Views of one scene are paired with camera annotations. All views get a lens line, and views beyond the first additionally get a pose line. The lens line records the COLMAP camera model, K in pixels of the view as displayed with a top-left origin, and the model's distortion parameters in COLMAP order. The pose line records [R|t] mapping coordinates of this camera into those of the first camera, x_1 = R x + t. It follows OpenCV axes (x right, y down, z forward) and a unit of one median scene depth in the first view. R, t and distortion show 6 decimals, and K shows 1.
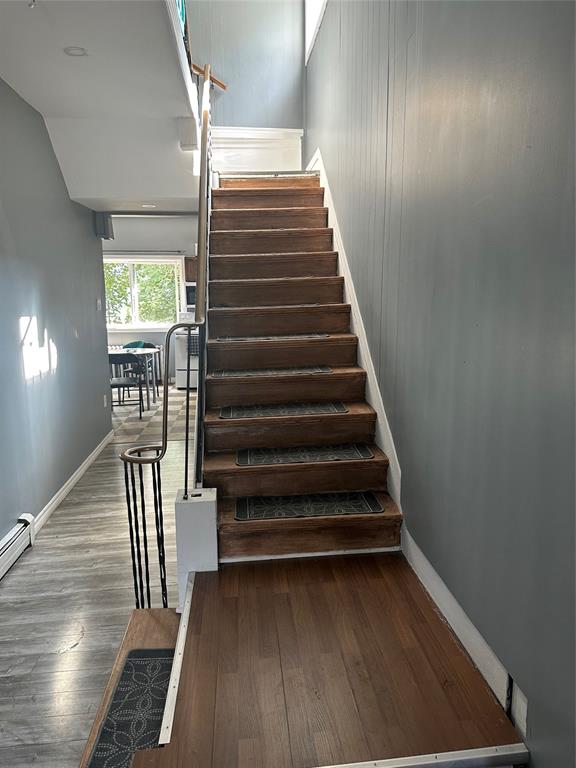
lens RADIAL K [[545.7, 0, 288.4], [0, 545.7, 385.0], [0, 0, 1]] dist [0.048319, -0.065033]
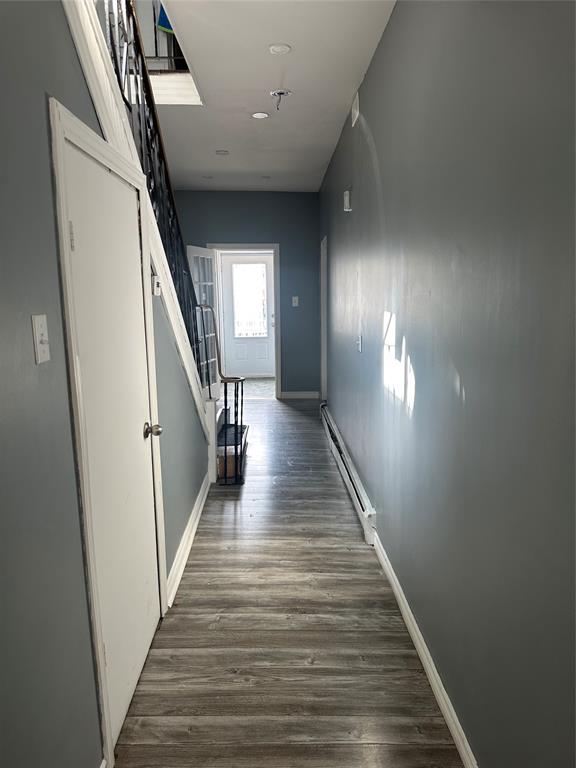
lens RADIAL K [[545.7, 0, 286.5], [0, 545.7, 384.7], [0, 0, 1]] dist [0.048319, -0.065033]
pose [[-0.996746, 0.008658, 0.080145, -0.385951], [0.034699, 0.943474, 0.329625, -0.281231], [-0.072761, 0.331334, -0.940704, 1.744884]]
